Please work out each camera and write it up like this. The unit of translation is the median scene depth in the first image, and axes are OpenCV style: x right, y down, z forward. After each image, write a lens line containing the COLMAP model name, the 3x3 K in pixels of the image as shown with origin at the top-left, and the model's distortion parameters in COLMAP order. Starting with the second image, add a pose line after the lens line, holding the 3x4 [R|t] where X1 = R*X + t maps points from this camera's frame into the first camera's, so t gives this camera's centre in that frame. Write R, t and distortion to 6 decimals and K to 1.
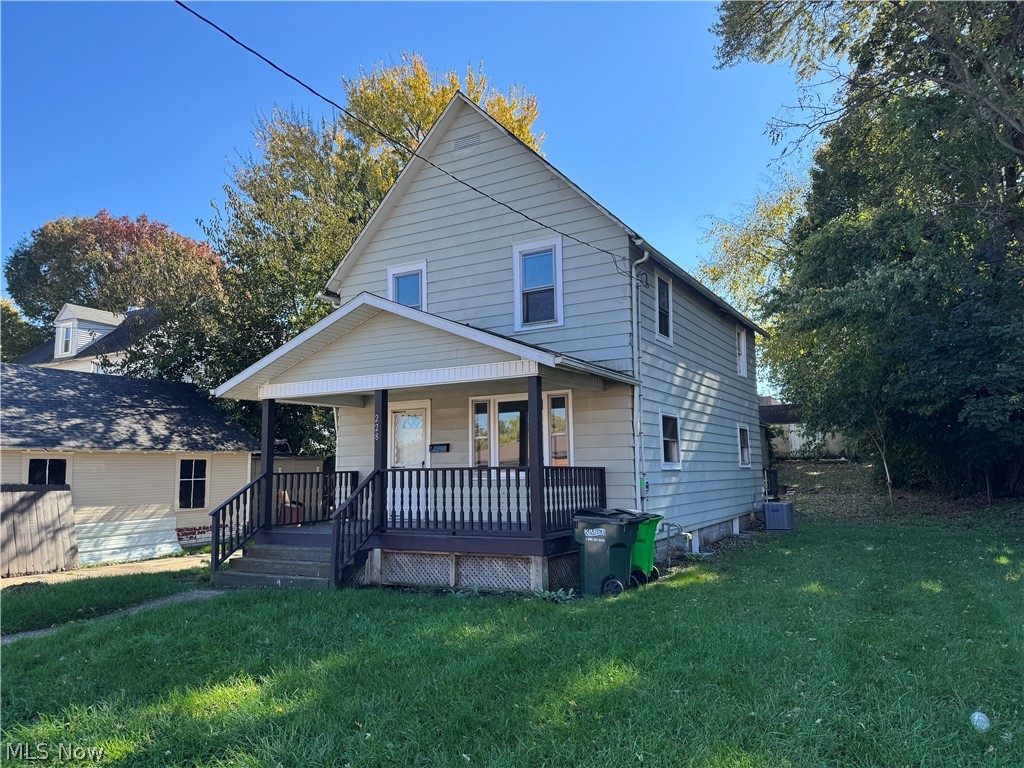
lens RADIAL K [[730.3, 0, 511.8], [0, 730.3, 378.3], [0, 0, 1]] dist [0.033966, -0.000625]
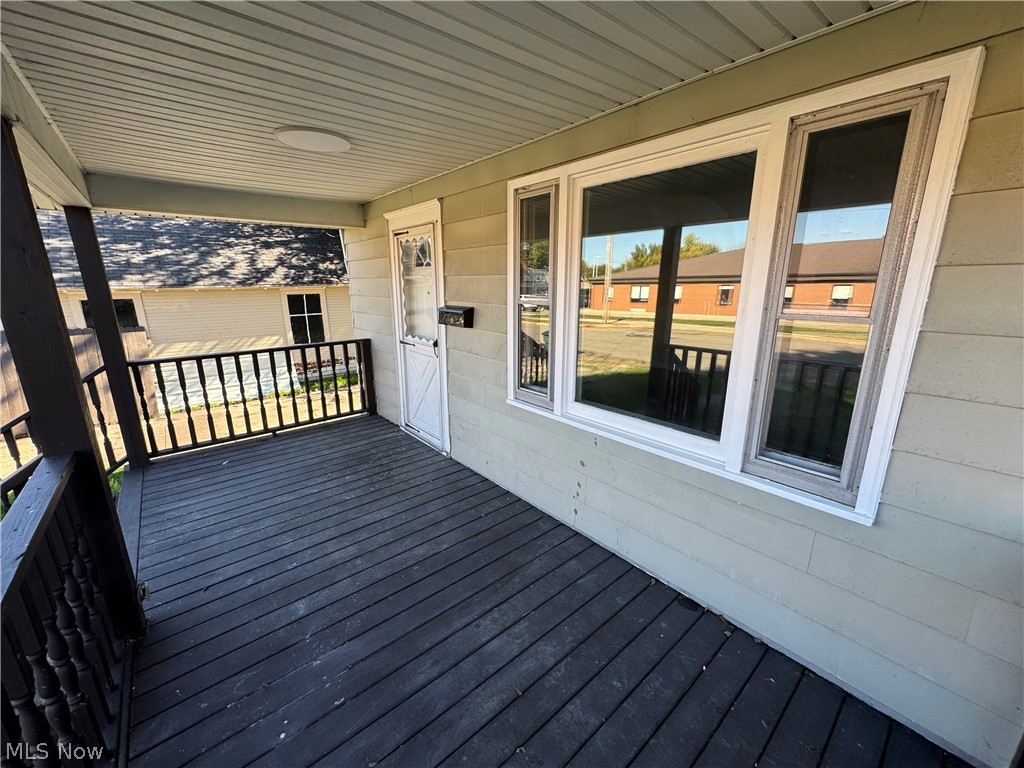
lens RADIAL K [[410.5, 0, 513.7], [0, 410.5, 387.9], [0, 0, 1]] dist [-0.003099, -0.000288]
pose [[0.938302, 0.100642, -0.330848, 0.019513], [0.032418, 0.926903, 0.373899, 0.043004], [0.344293, -0.361556, 0.866452, 0.769563]]
